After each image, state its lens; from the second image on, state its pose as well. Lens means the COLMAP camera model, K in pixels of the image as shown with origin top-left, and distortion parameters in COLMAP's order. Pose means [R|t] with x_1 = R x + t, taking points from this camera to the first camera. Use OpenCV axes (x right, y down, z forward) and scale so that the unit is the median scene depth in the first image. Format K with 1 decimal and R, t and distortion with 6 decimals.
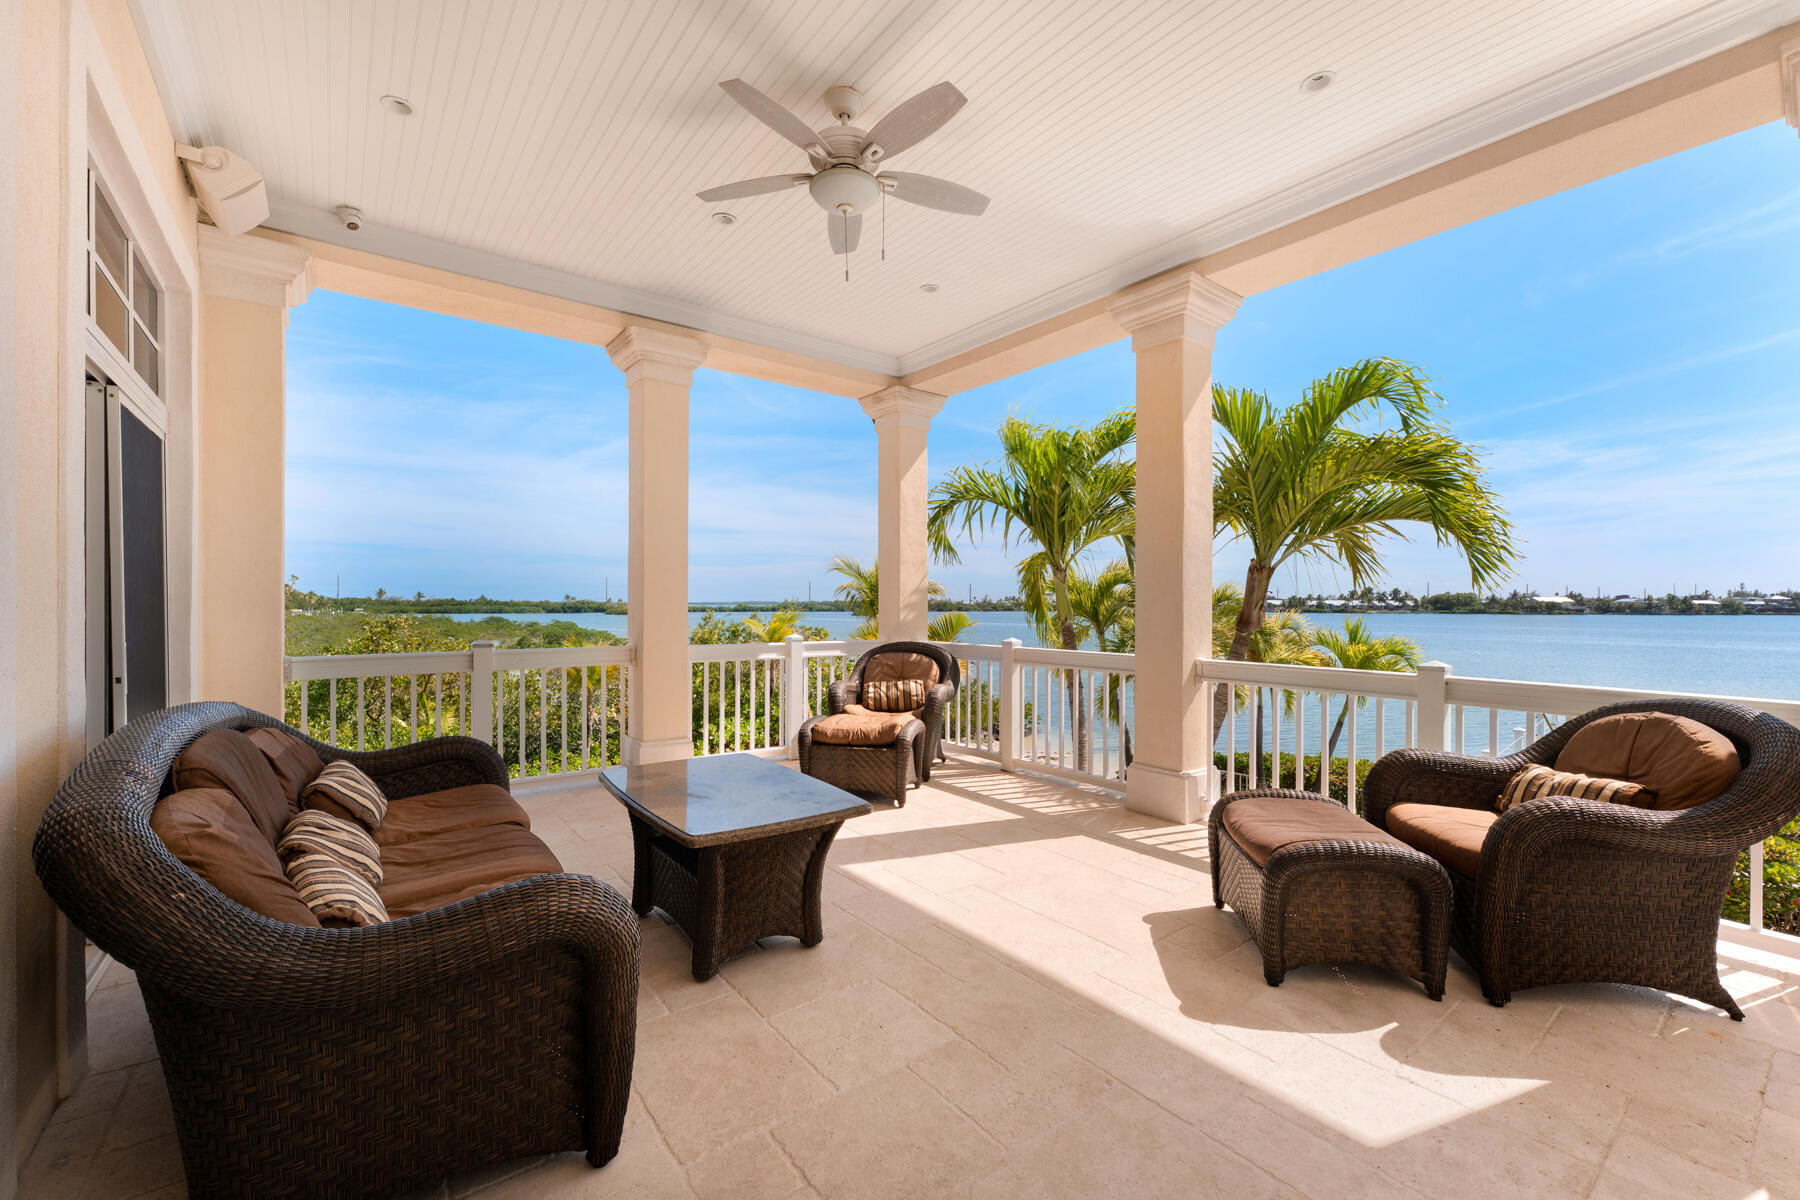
lens RADIAL K [[711.6, 0, 900.0], [0, 711.6, 600.0], [0, 0, 1]] dist [0.001098, -0.000059]
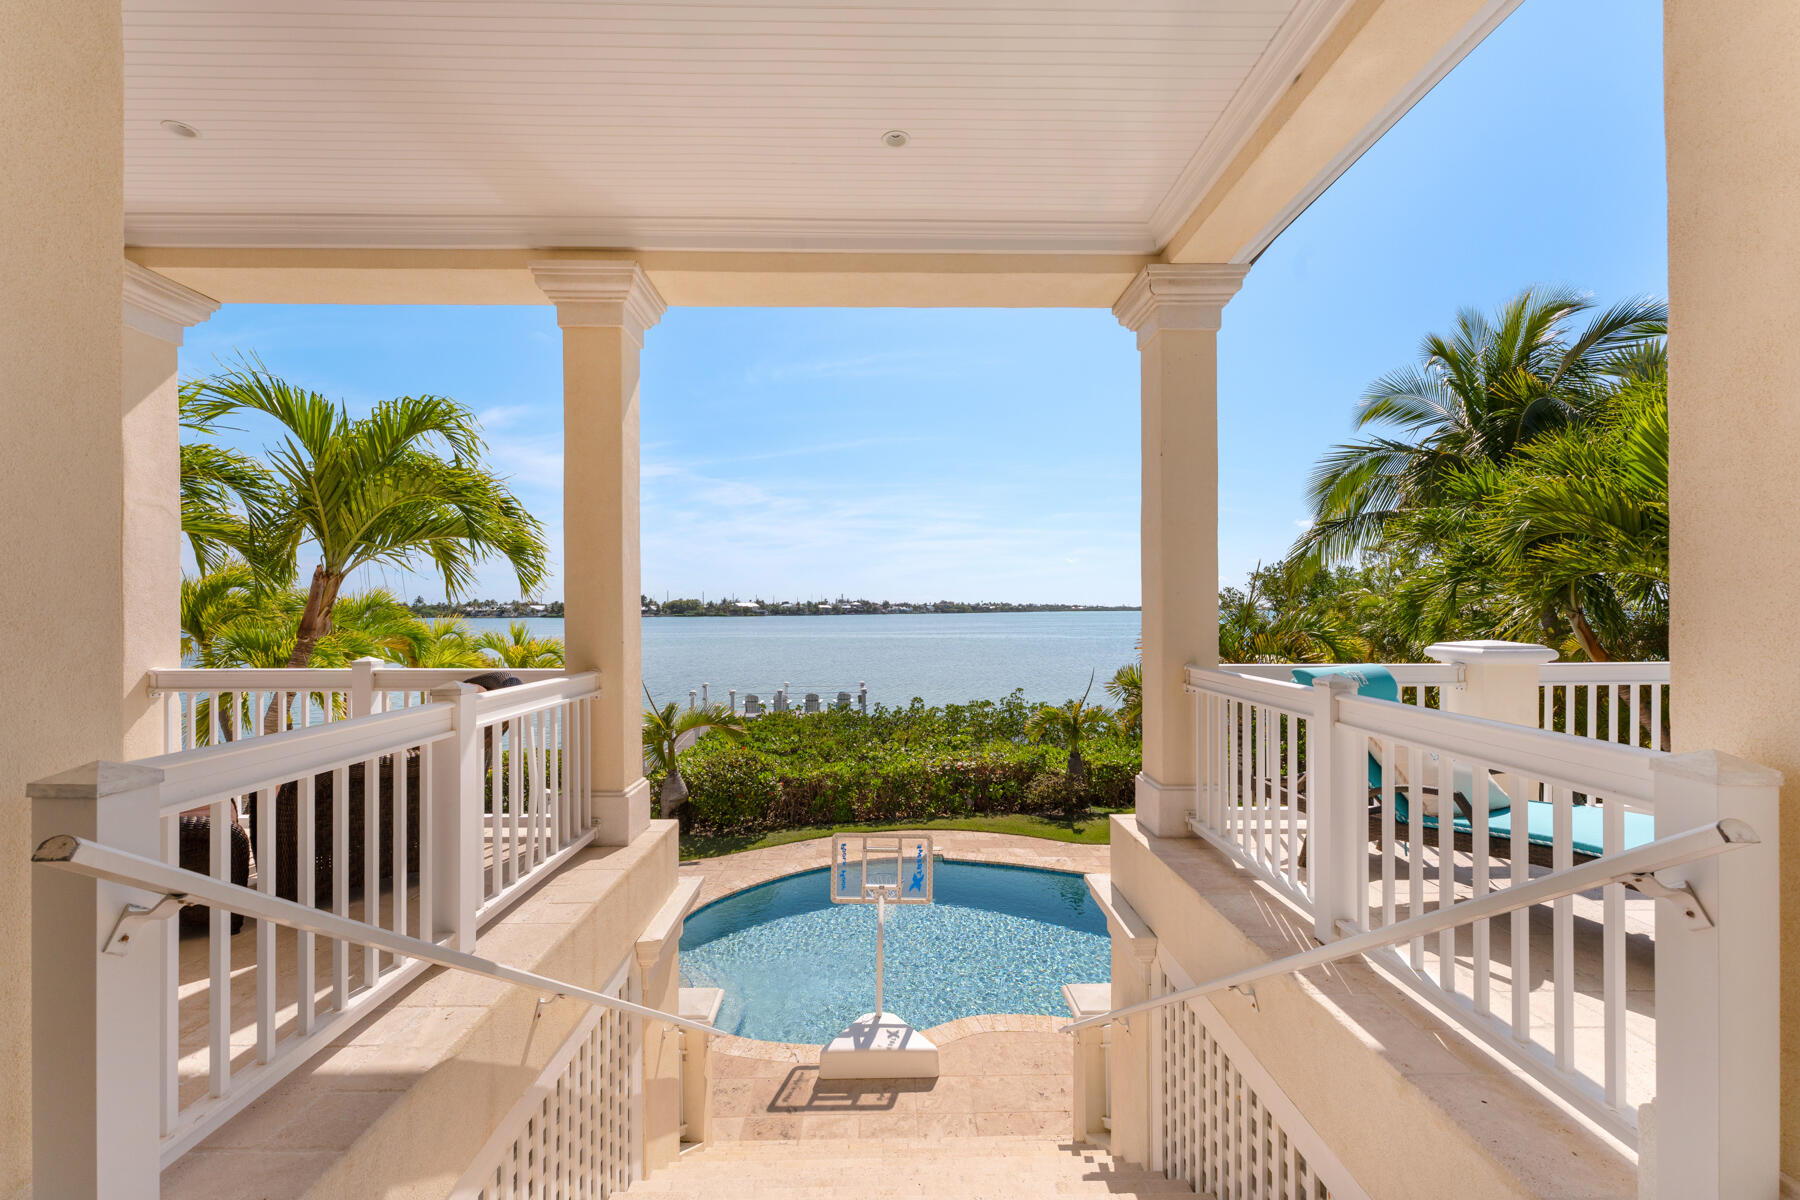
lens RADIAL K [[711.6, 0, 900.0], [0, 711.6, 600.0], [0, 0, 1]] dist [0.001098, -0.000059]
pose [[0.606317, 0.005397, 0.795205, 0.114177], [0.000298, 0.999975, -0.007014, -0.000887], [-0.795223, 0.004490, 0.606300, -0.151882]]
